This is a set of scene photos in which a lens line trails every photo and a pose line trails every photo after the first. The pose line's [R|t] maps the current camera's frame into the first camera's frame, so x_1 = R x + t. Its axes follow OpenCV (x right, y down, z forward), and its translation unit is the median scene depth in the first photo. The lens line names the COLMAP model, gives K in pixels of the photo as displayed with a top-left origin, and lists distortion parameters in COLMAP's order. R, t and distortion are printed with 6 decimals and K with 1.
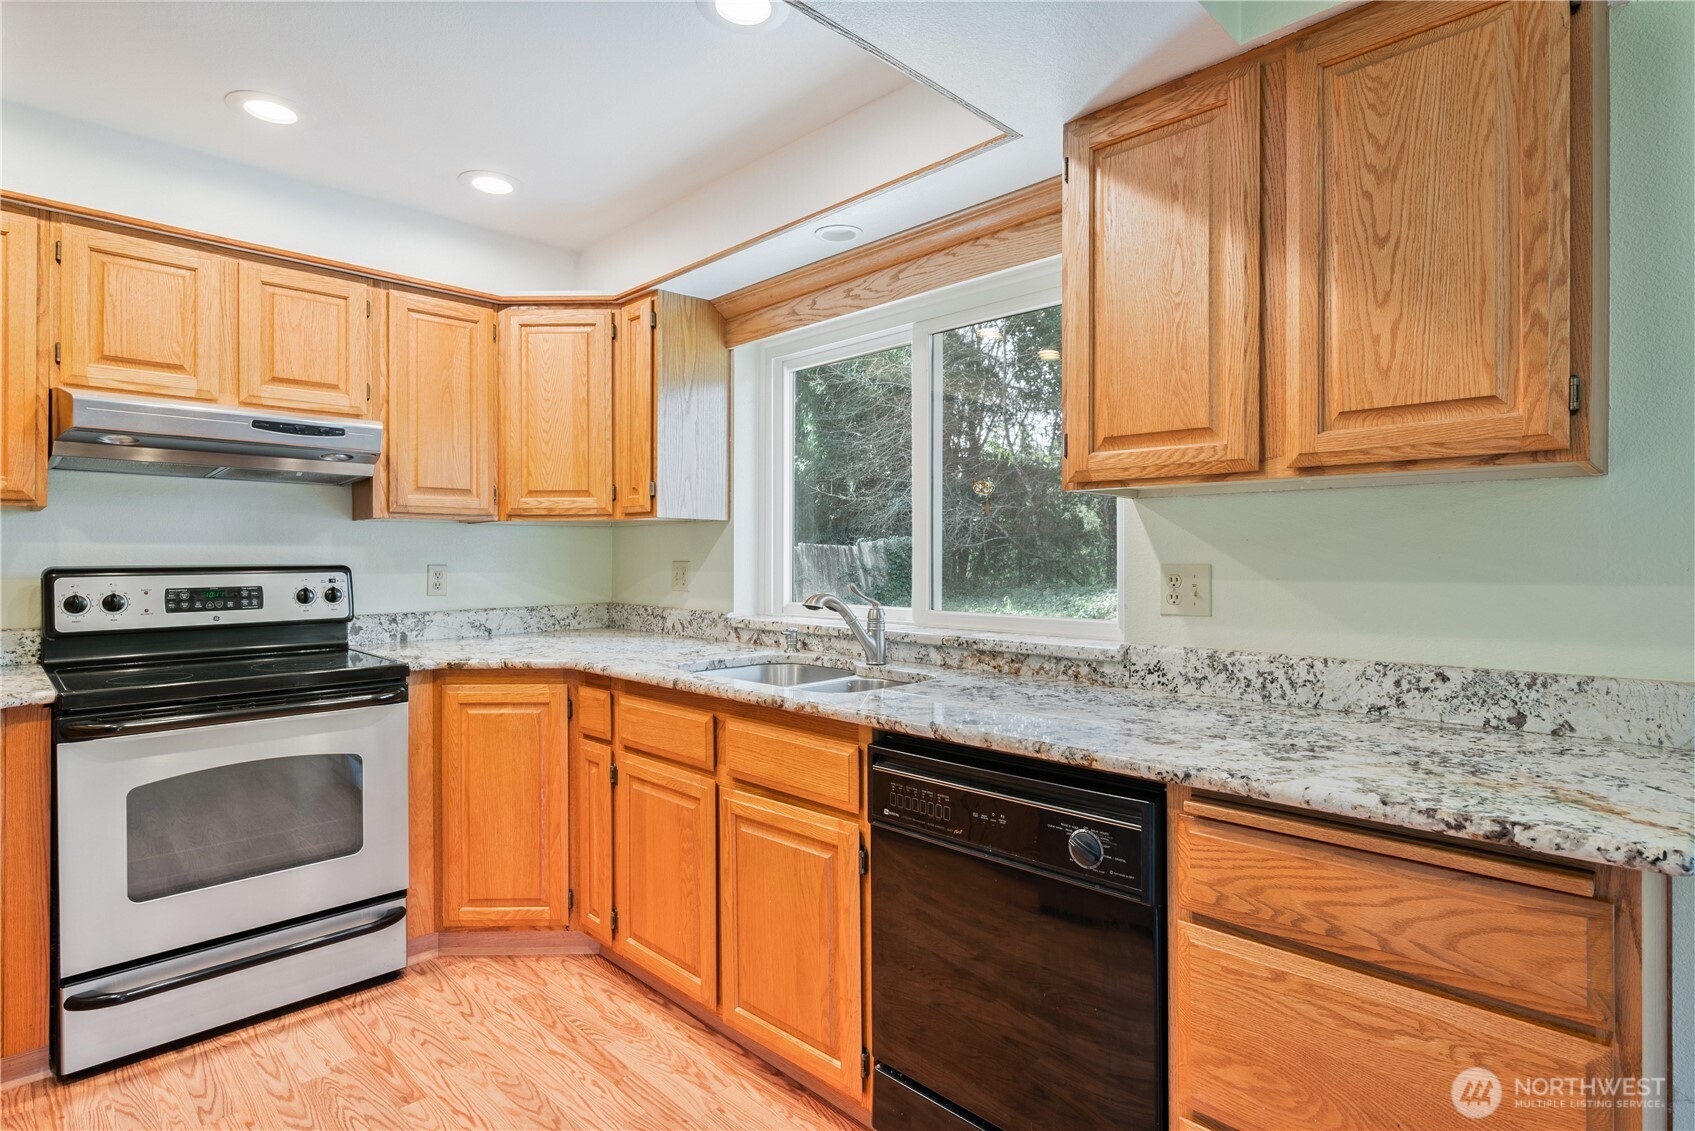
lens RADIAL K [[868.9, 0, 846.4], [0, 868.9, 558.7], [0, 0, 1]] dist [-0.002082, -0.000728]
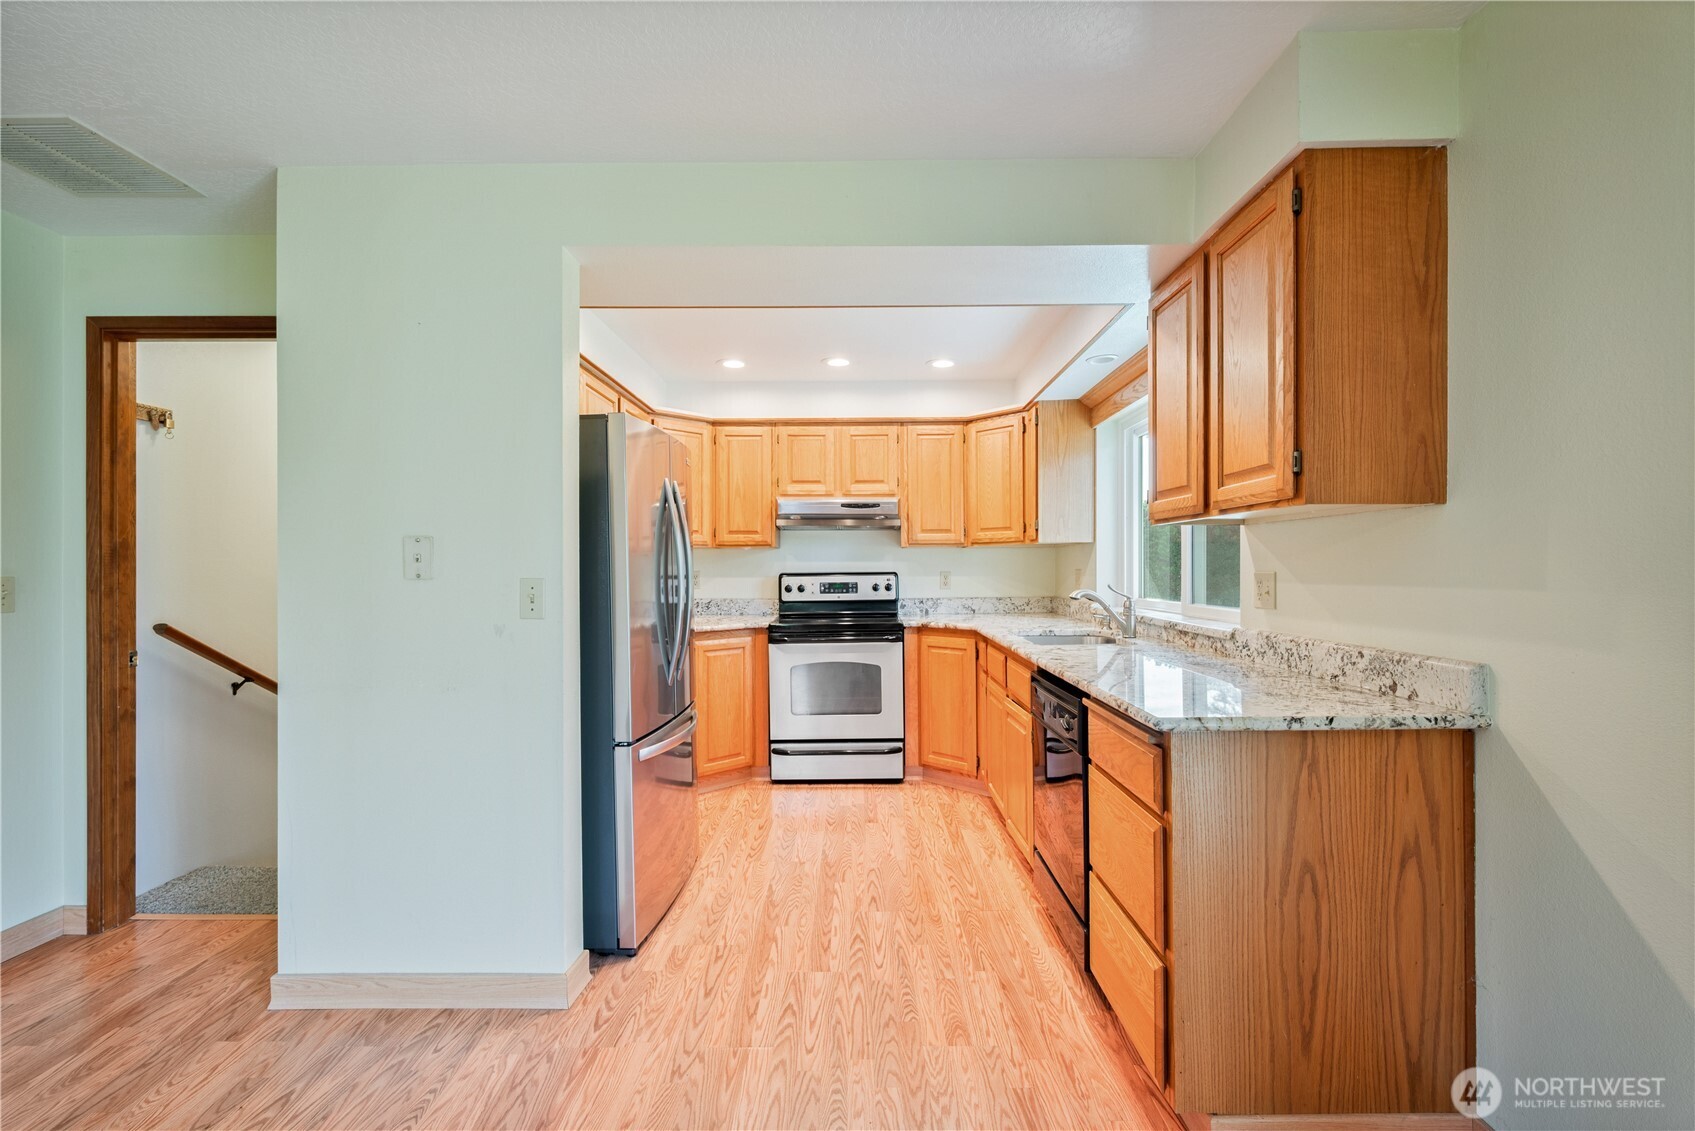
lens RADIAL K [[735.2, 0, 851.5], [0, 735.2, 569.6], [0, 0, 1]] dist [0.000687, 0.000136]
pose [[0.700919, -0.001226, -0.713240, 0.573798], [0.003967, 0.999990, 0.002179, -0.001513], [0.713230, -0.004357, 0.700917, -0.229223]]
